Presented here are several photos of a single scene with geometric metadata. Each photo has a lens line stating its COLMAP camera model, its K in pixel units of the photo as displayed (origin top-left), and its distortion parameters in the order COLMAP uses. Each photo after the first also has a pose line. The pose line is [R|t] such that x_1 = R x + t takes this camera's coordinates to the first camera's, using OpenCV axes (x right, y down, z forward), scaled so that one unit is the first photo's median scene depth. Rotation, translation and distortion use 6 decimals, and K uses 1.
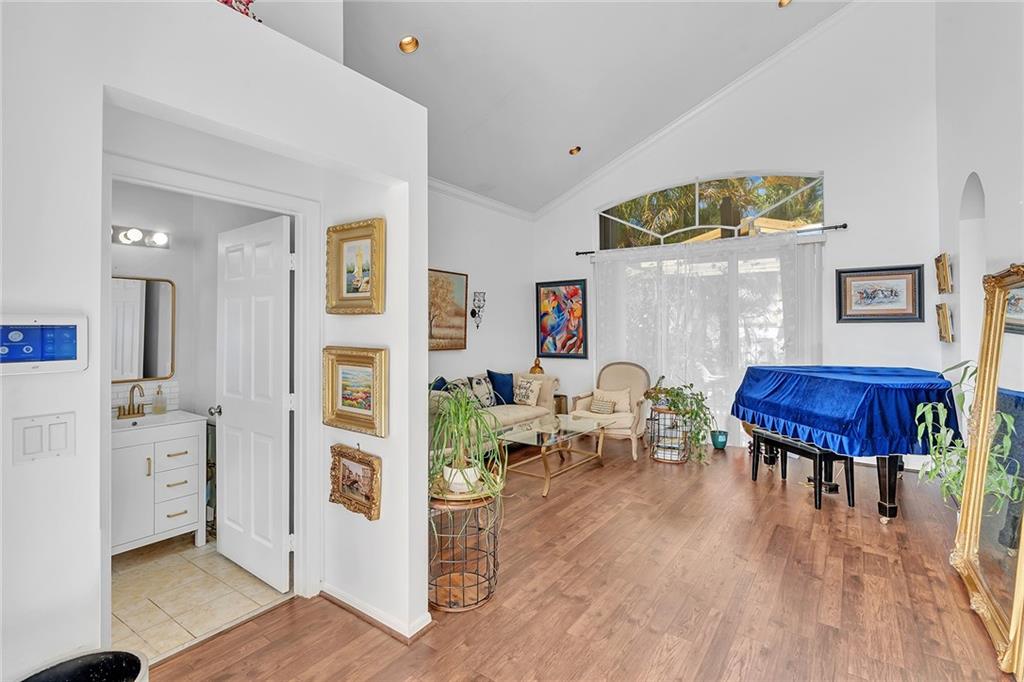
lens RADIAL K [[464.7, 0, 496.0], [0, 464.7, 327.5], [0, 0, 1]] dist [0.000511, 0.000584]
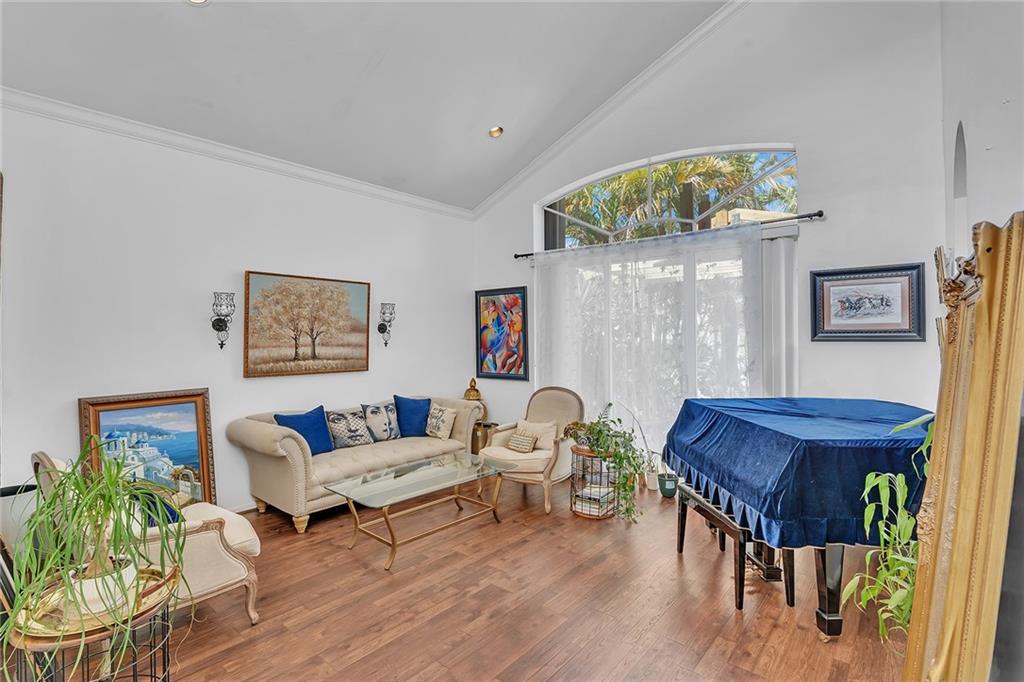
lens RADIAL K [[464.7, 0, 512.3], [0, 464.7, 337.3], [0, 0, 1]] dist [0.000511, 0.000584]
pose [[0.996798, -0.001916, -0.079932, 0.278871], [0.002591, 0.999962, 0.008339, -0.022185], [0.079913, -0.008520, 0.996765, 0.183581]]
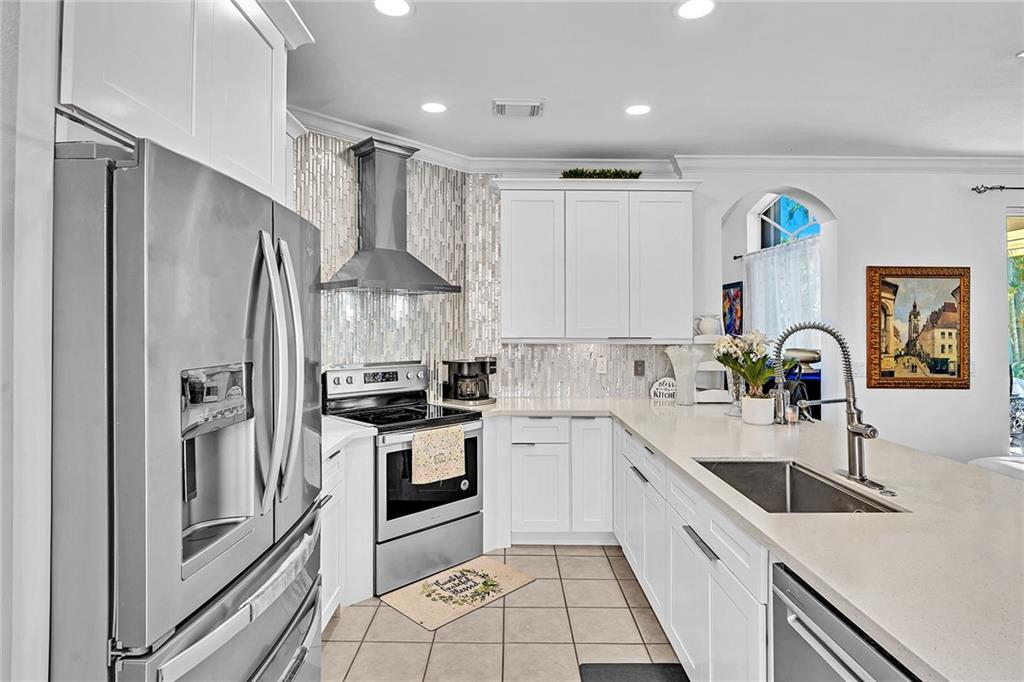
lens RADIAL K [[548.9, 0, 505.1], [0, 548.9, 318.3], [0, 0, 1]] dist [-0.006321, -0.000448]
pose [[0.612993, -0.008180, -0.790046, 1.038287], [-0.002931, 0.999916, -0.012627, -0.004583], [0.790083, 0.010056, 0.612917, -0.210689]]
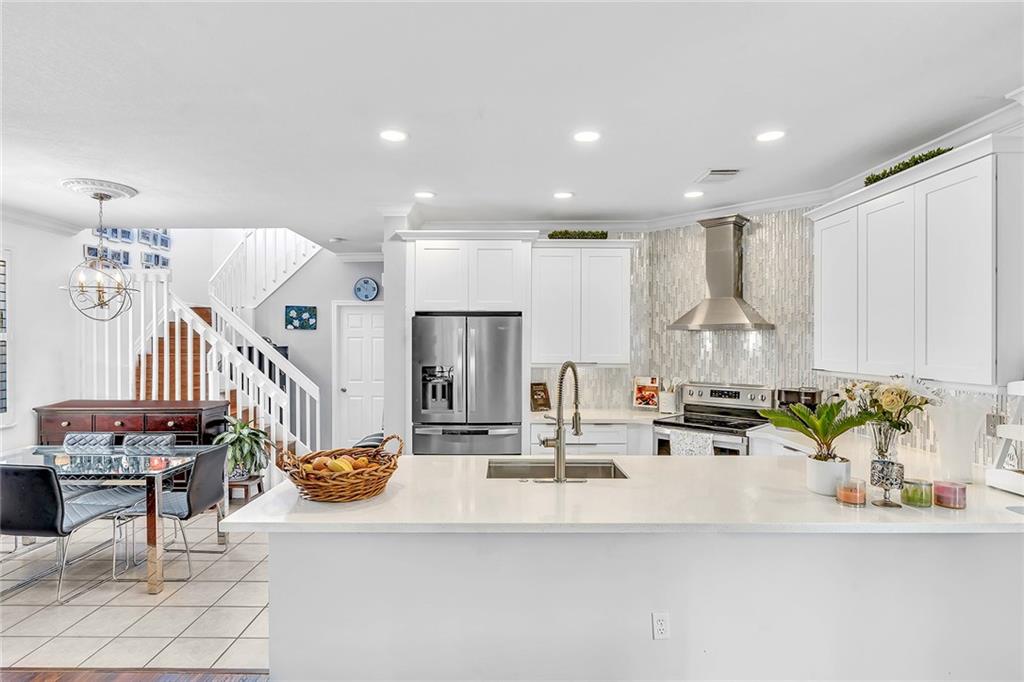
lens RADIAL K [[525.2, 0, 506.0], [0, 525.2, 345.9], [0, 0, 1]] dist [0.005543, 0.002363]
pose [[-0.795102, 0.005392, -0.606452, 1.204681], [0.001415, 0.999974, 0.007036, -0.024647], [0.606475, 0.004737, -0.795089, 0.519424]]
